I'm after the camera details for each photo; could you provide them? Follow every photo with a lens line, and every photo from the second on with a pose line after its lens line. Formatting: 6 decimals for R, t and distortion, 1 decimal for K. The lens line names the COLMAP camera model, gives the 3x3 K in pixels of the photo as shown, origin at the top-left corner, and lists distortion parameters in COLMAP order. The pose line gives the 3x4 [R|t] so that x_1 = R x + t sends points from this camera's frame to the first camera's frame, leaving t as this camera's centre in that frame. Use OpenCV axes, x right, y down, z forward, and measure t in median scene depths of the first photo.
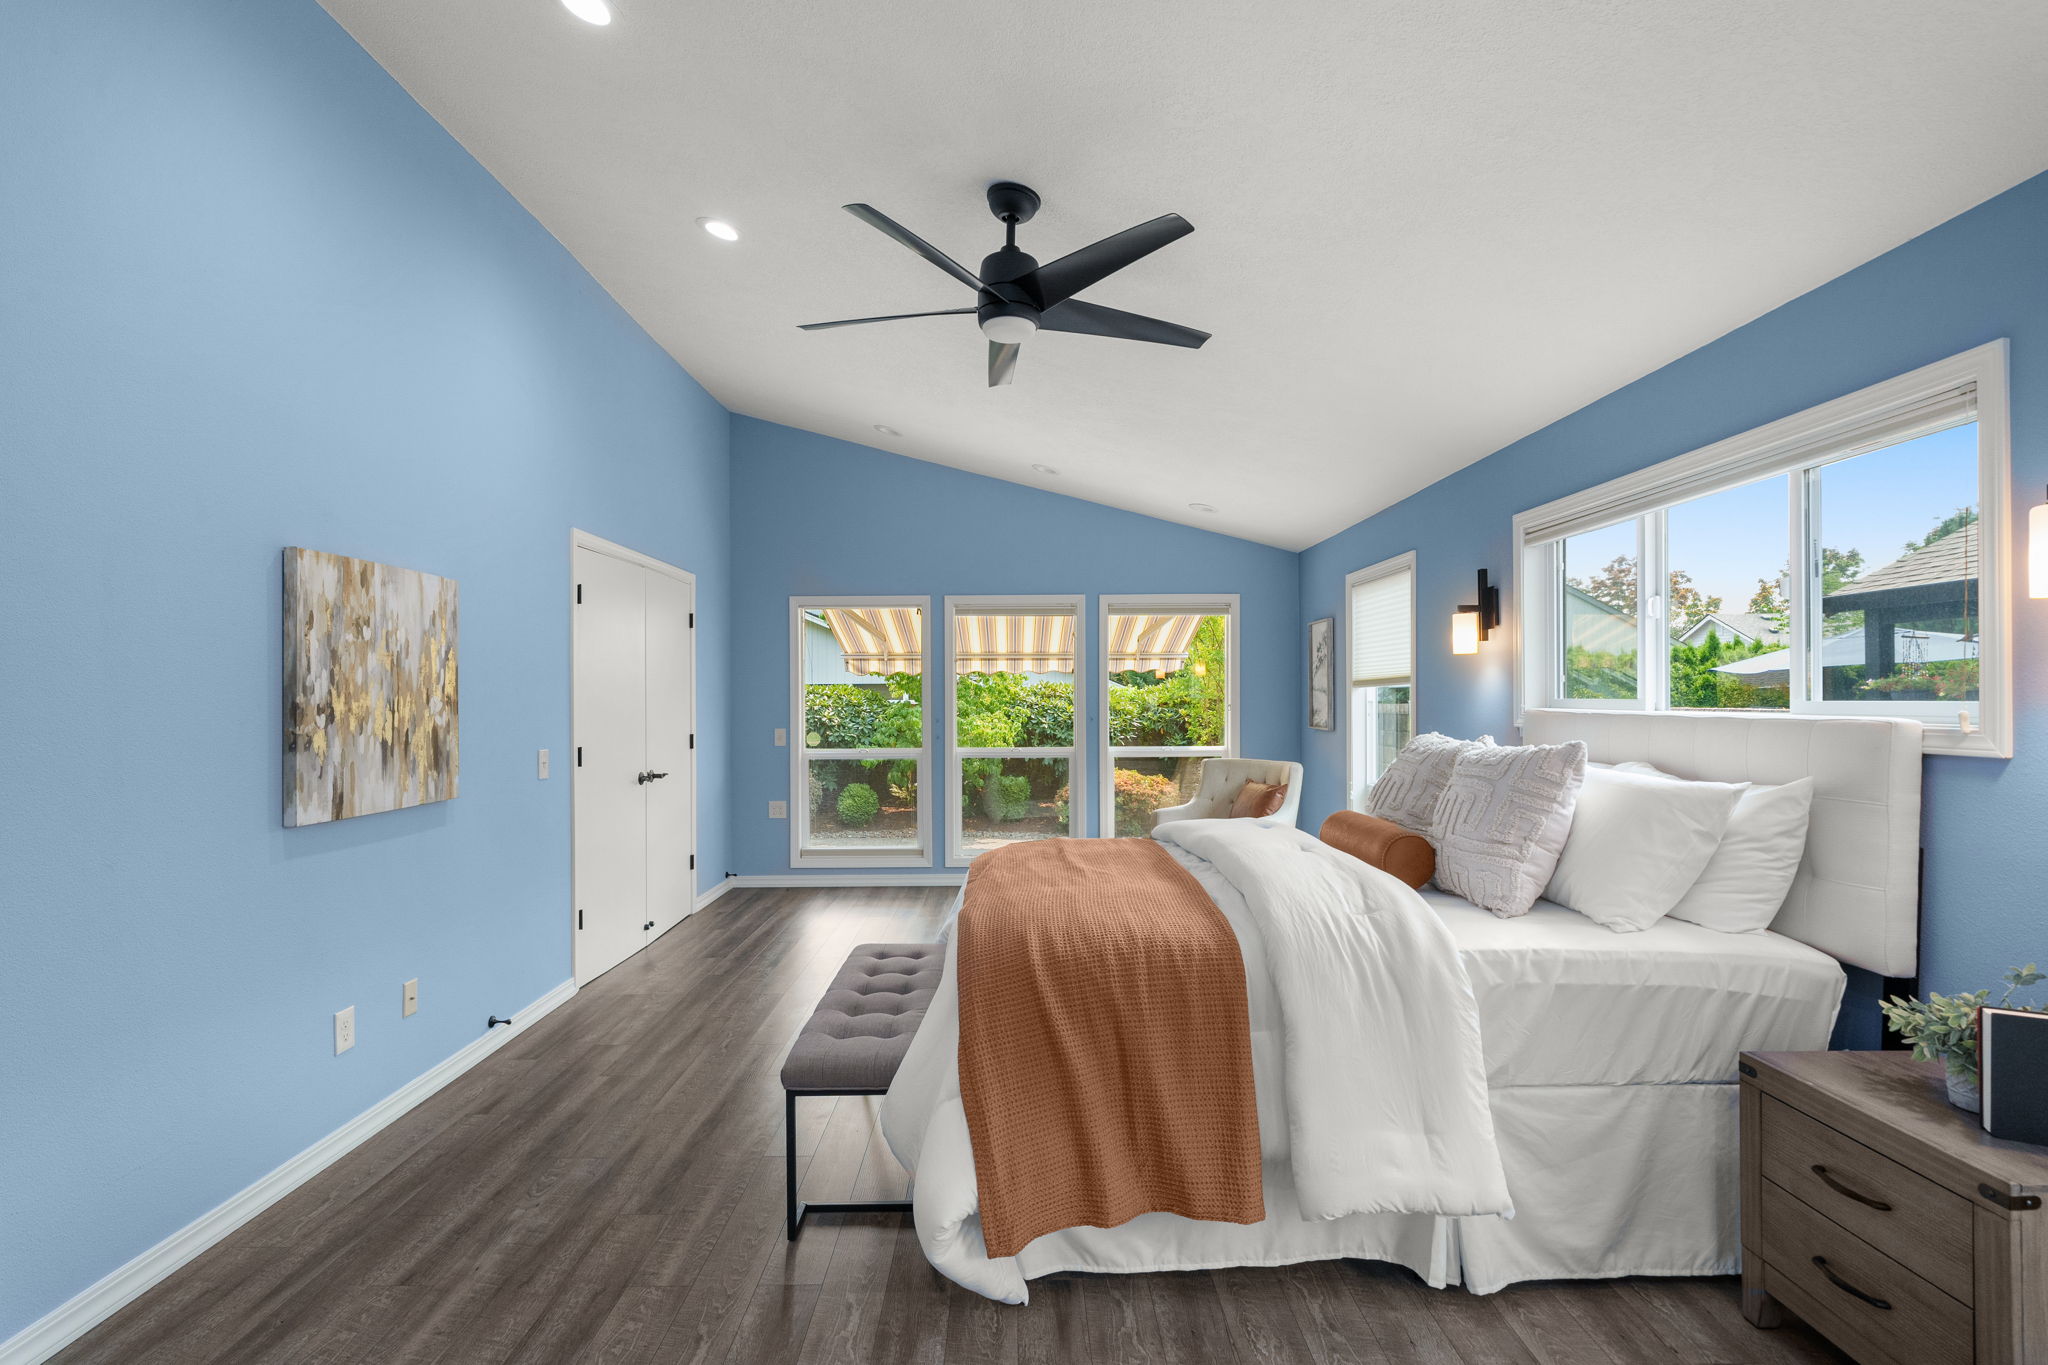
lens RADIAL K [[925.3, 0, 1010.9], [0, 925.3, 718.2], [0, 0, 1]] dist [-0.010321, 0.005302]
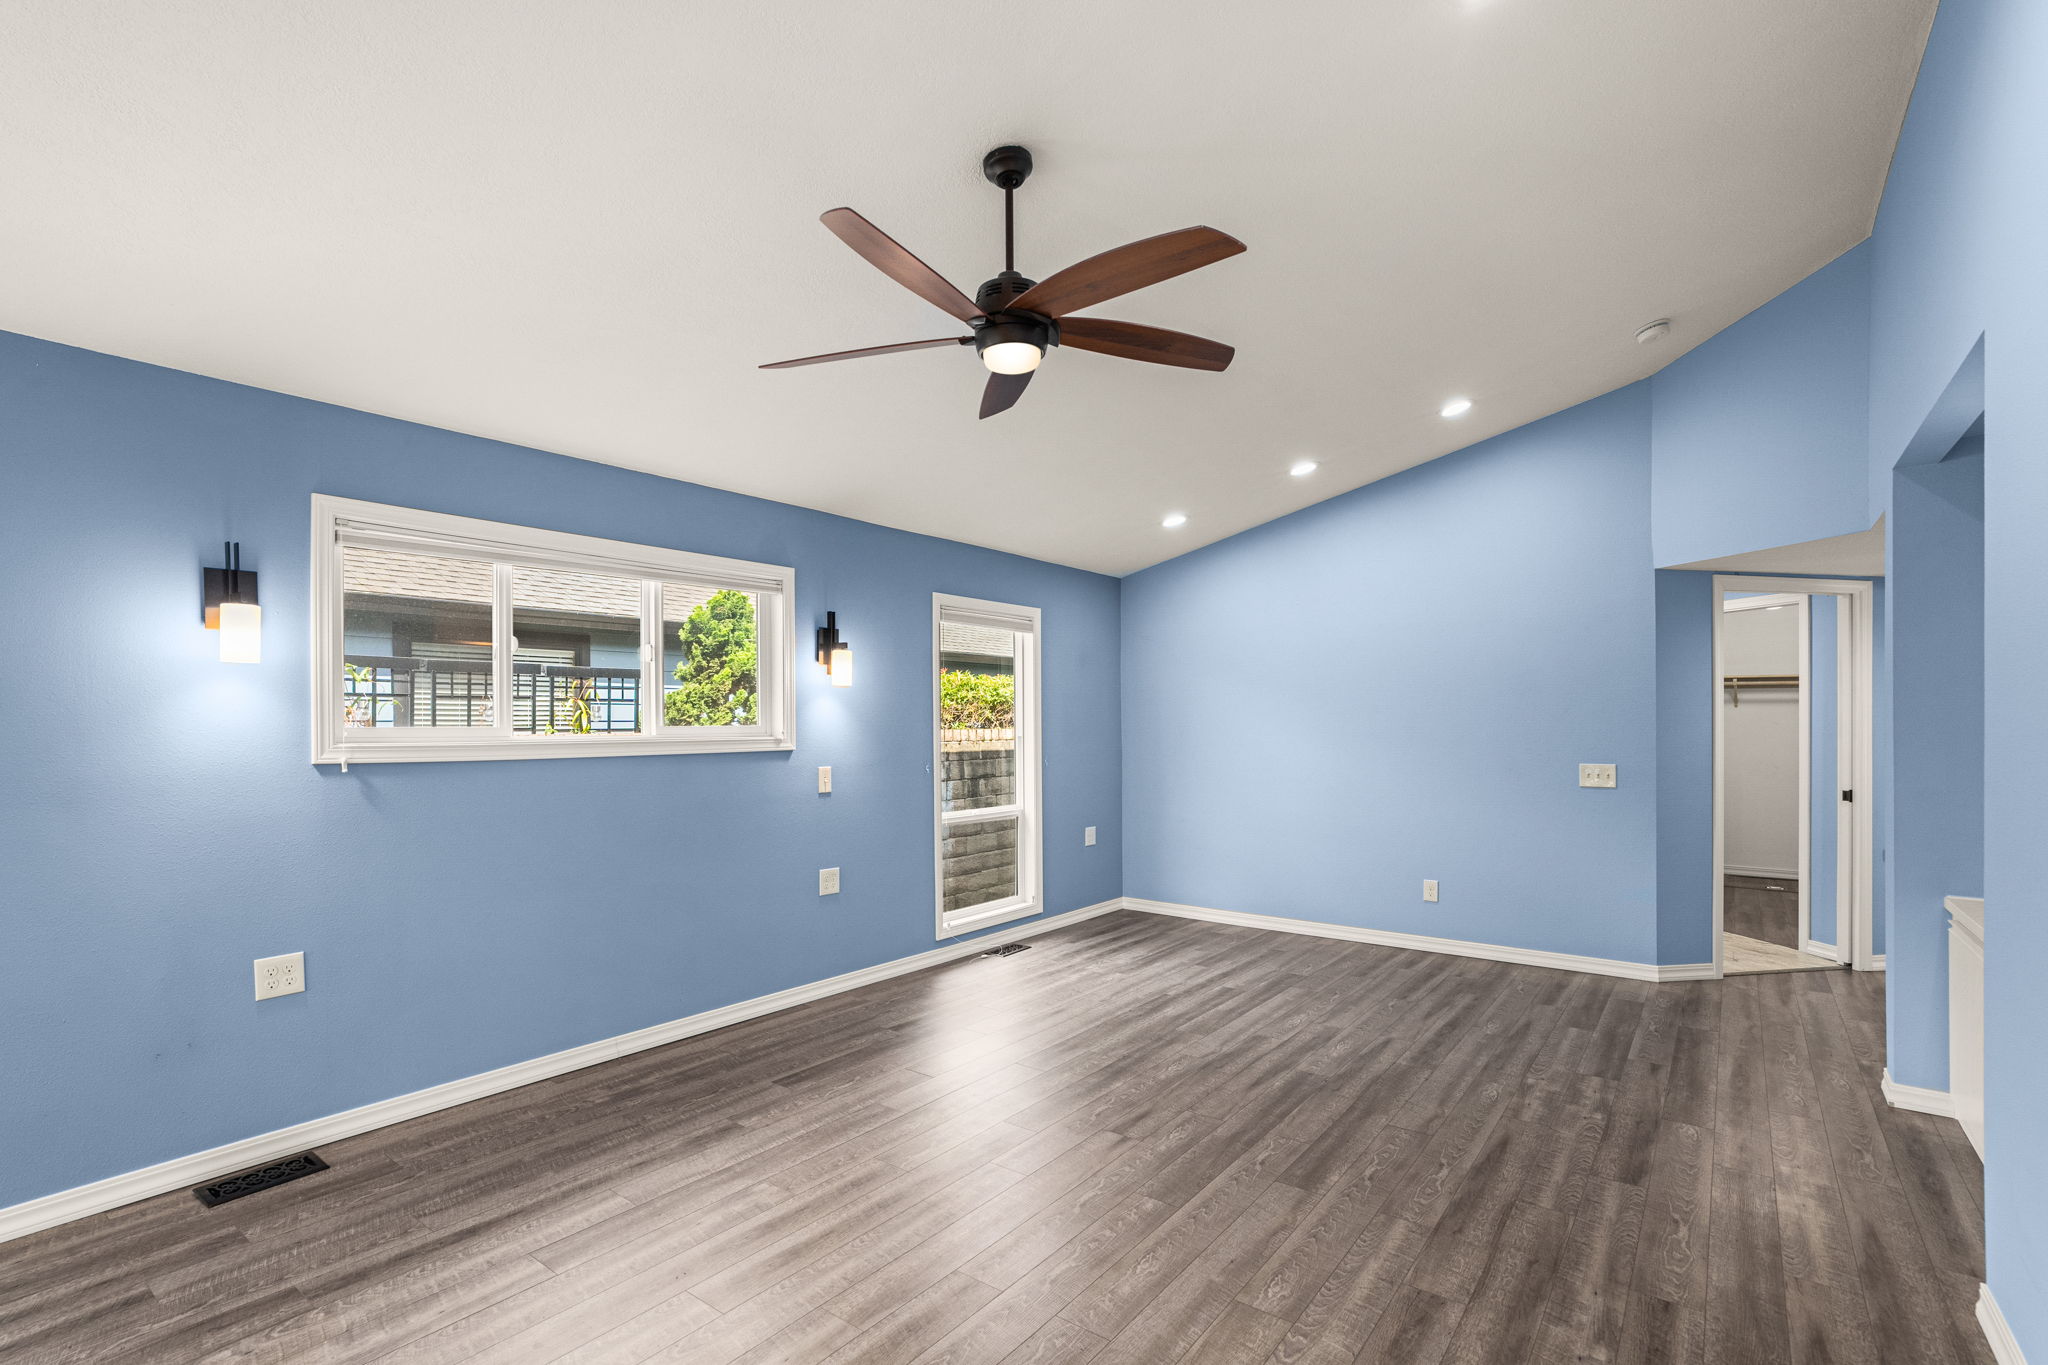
lens RADIAL K [[967.6, 0, 1017.0], [0, 967.6, 731.5], [0, 0, 1]] dist [-0.047361, 0.026675]
pose [[-0.793239, -0.005481, 0.608886, -0.552863], [0.014894, 0.999486, 0.028401, -0.042773], [-0.608728, 0.031597, -0.792749, 1.714712]]
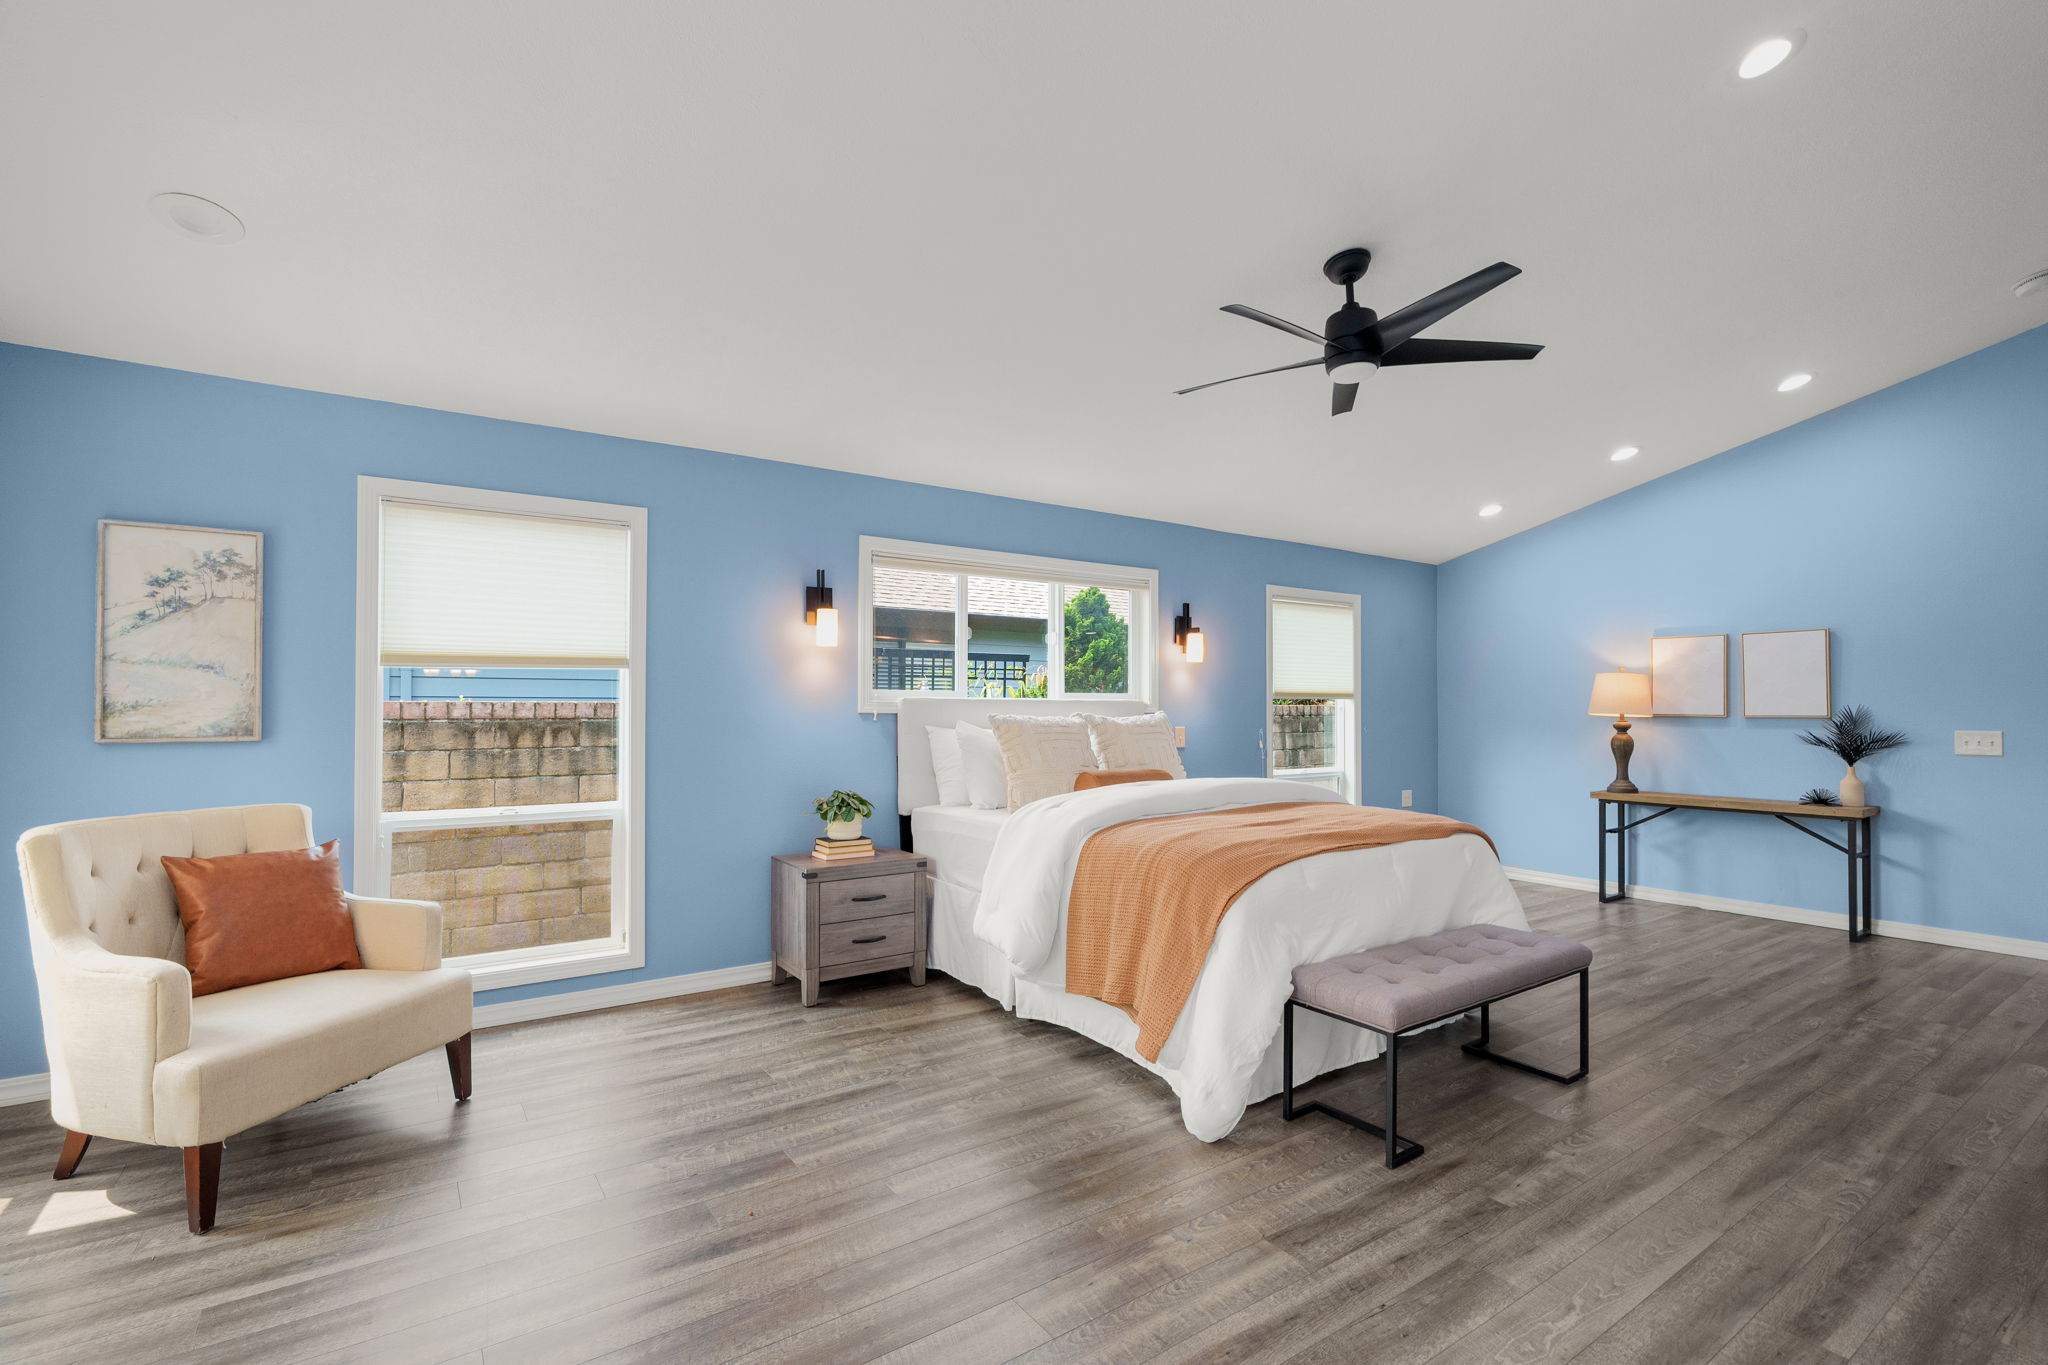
lens RADIAL K [[925.3, 0, 1010.9], [0, 925.3, 718.2], [0, 0, 1]] dist [-0.010321, 0.005302]
pose [[-0.556887, -0.004130, 0.830578, -0.736889], [0.019629, 0.999643, 0.018131, -0.002398], [-0.830356, 0.026400, -0.556607, 2.017666]]
